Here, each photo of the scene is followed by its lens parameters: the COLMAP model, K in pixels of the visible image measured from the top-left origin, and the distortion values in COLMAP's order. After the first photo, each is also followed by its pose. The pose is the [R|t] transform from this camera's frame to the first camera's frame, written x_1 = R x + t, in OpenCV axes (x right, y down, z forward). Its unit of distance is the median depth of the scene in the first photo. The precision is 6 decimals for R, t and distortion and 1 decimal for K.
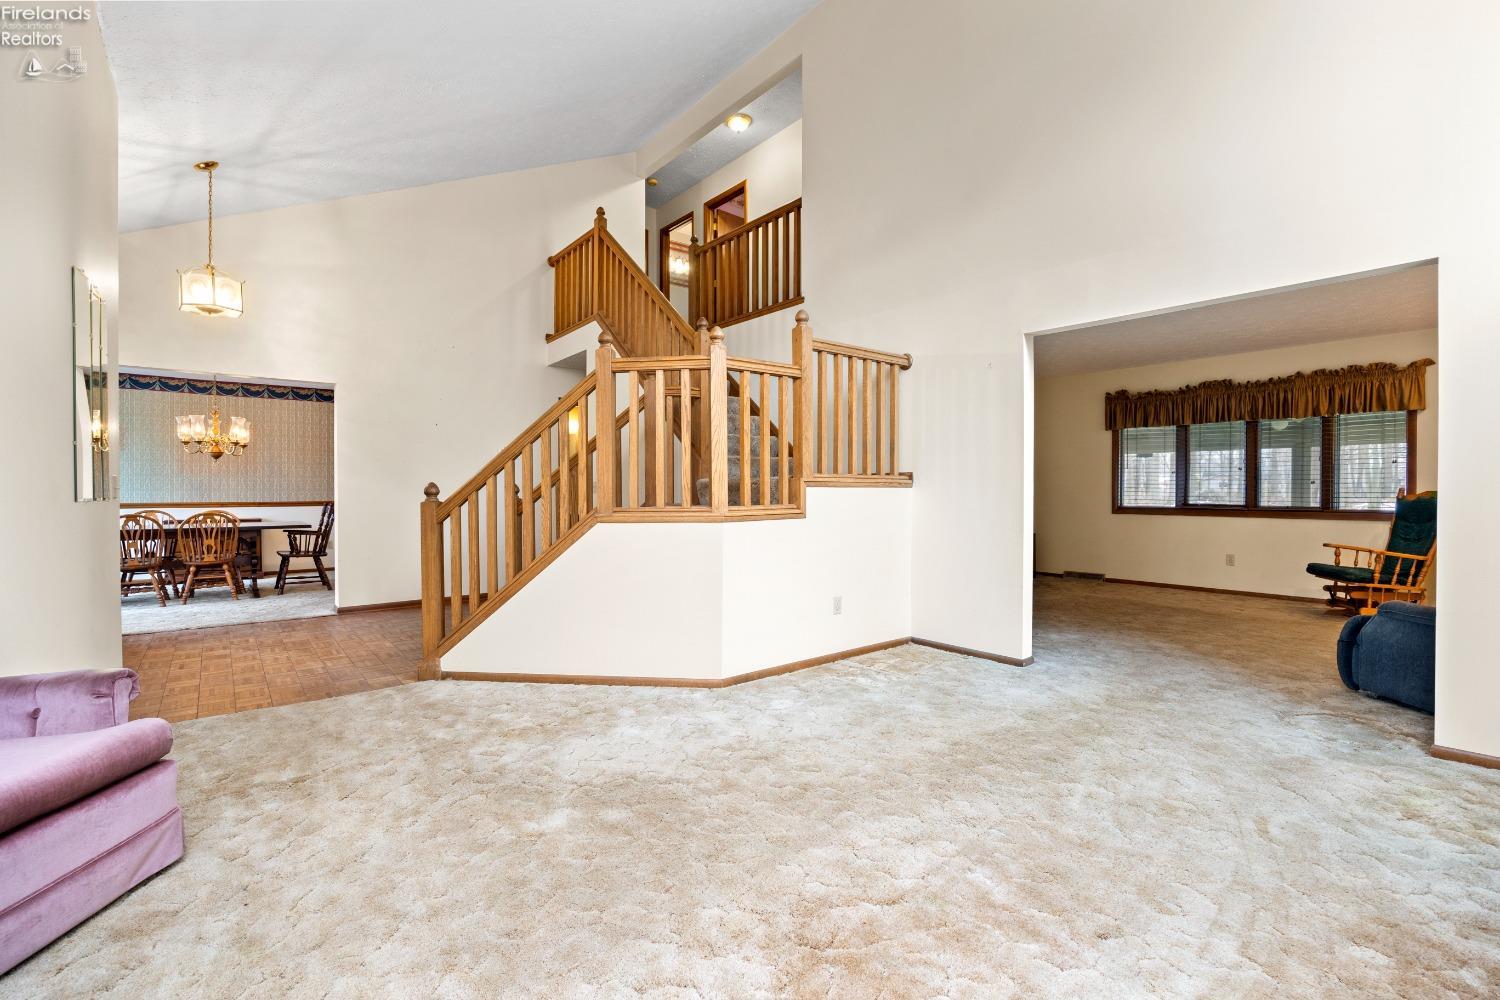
lens RADIAL K [[655.5, 0, 753.6], [0, 655.5, 496.8], [0, 0, 1]] dist [-0.020448, 0.004103]
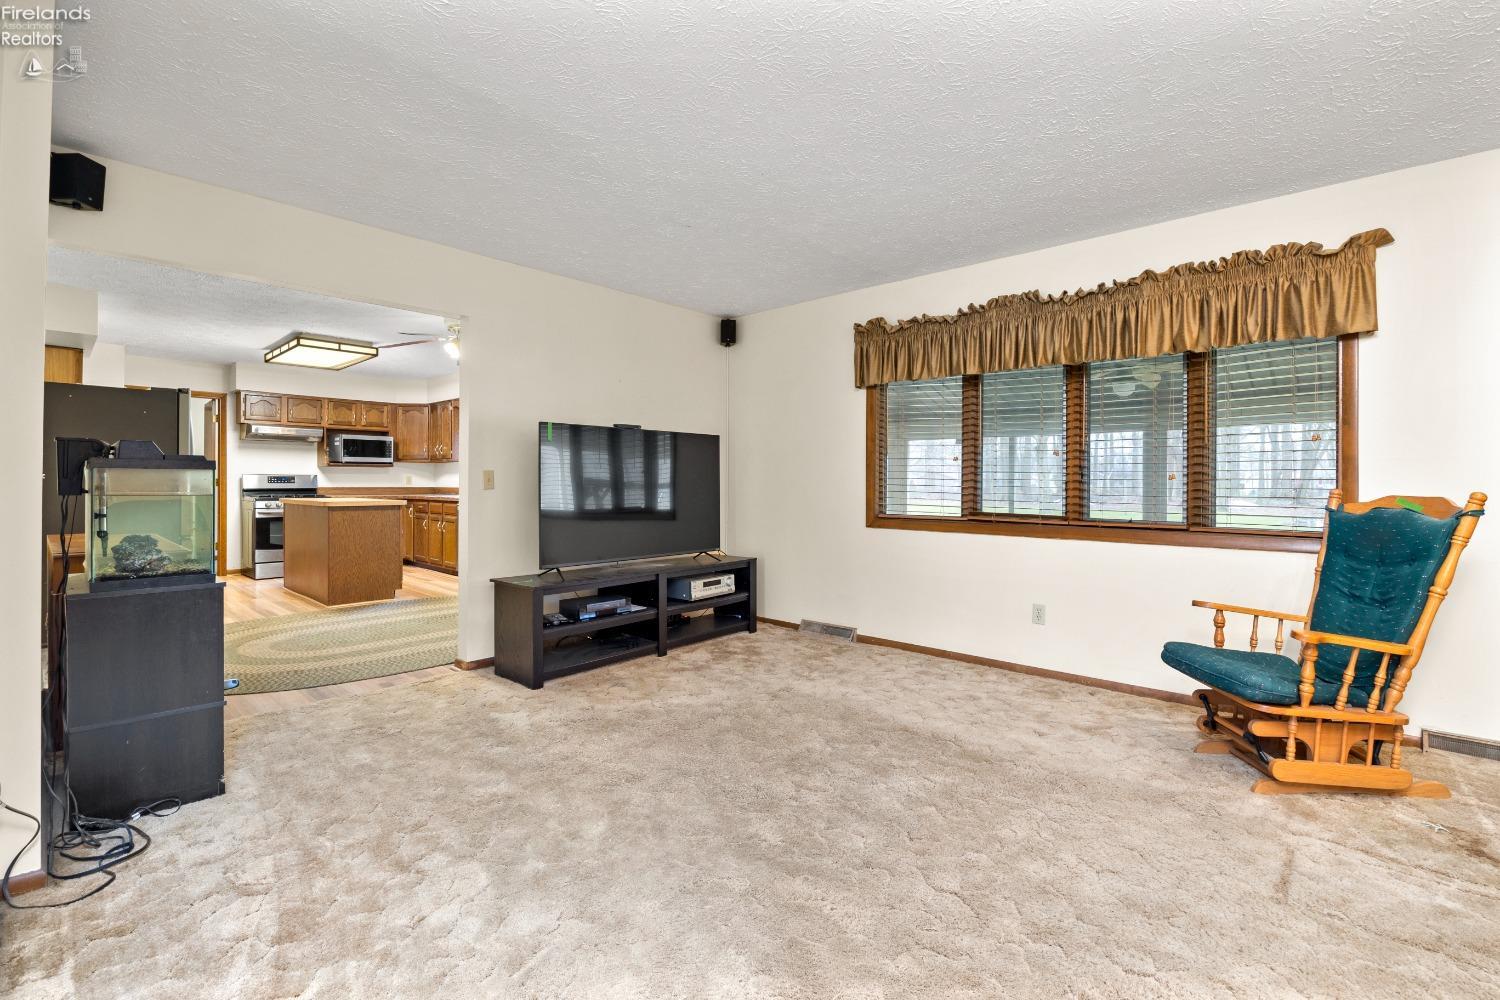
lens RADIAL K [[655.5, 0, 752.9], [0, 655.5, 480.5], [0, 0, 1]] dist [-0.020448, 0.004103]
pose [[0.989434, 0.012450, 0.144450, 0.459067], [-0.009711, 0.999760, -0.019652, -0.005411], [-0.144660, 0.018041, 0.989317, 0.536163]]
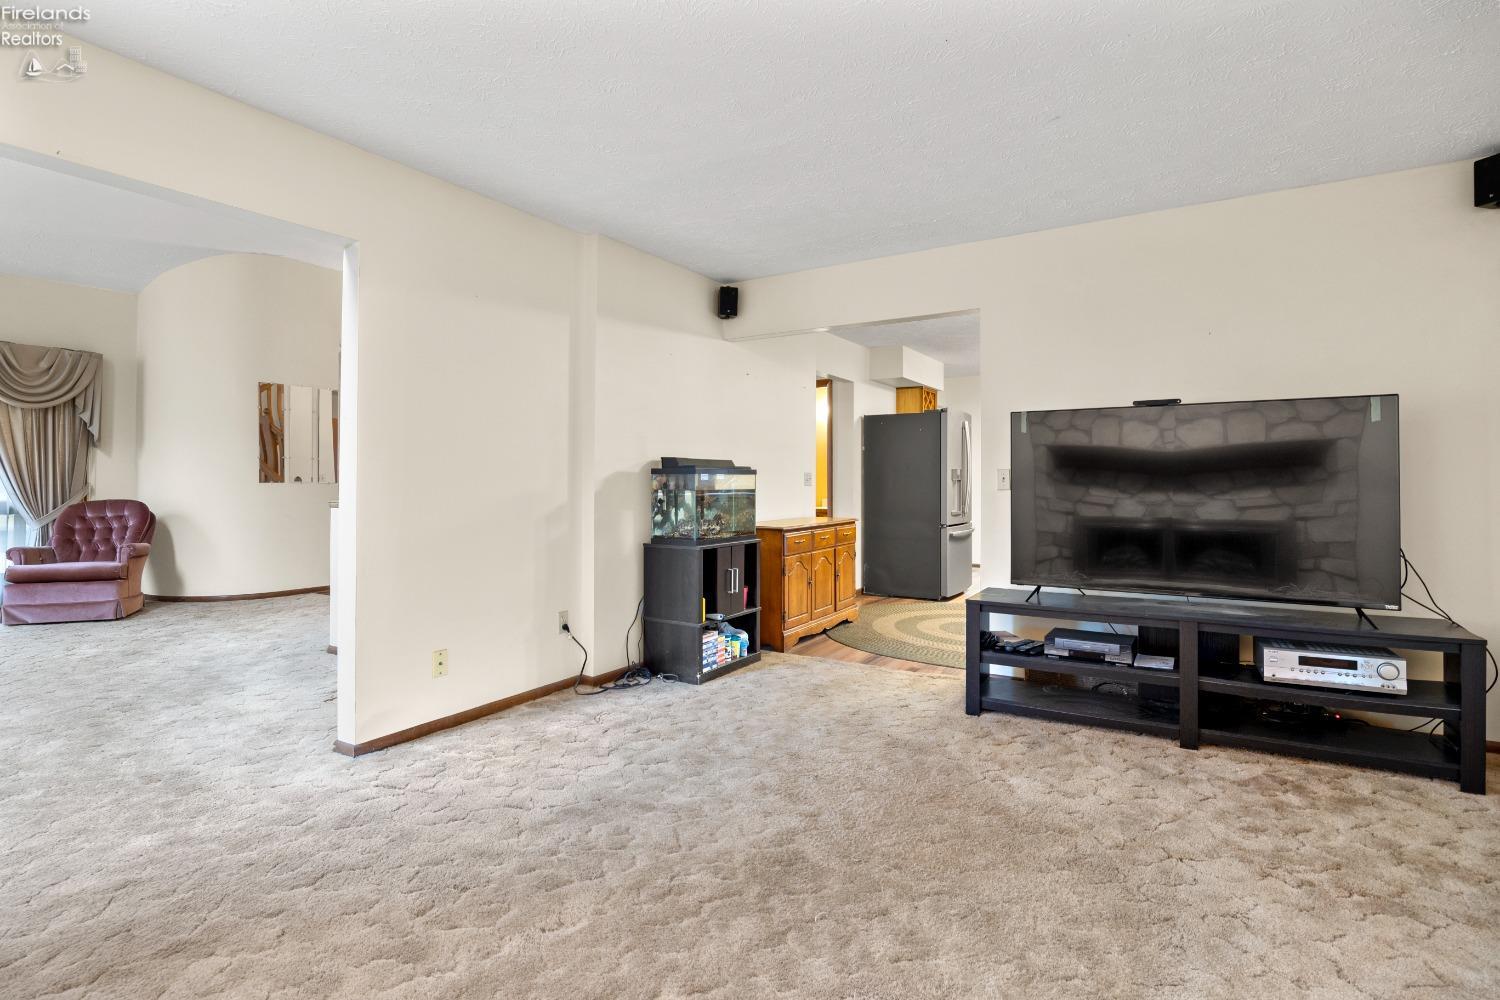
lens RADIAL K [[717.7, 0, 748.3], [0, 717.7, 482.7], [0, 0, 1]] dist [-0.011208, -0.000820]
pose [[0.316692, 0.007955, -0.948495, 0.838517], [-0.015035, 0.999881, 0.003366, -0.013324], [0.948409, 0.013195, 0.316774, 0.792368]]
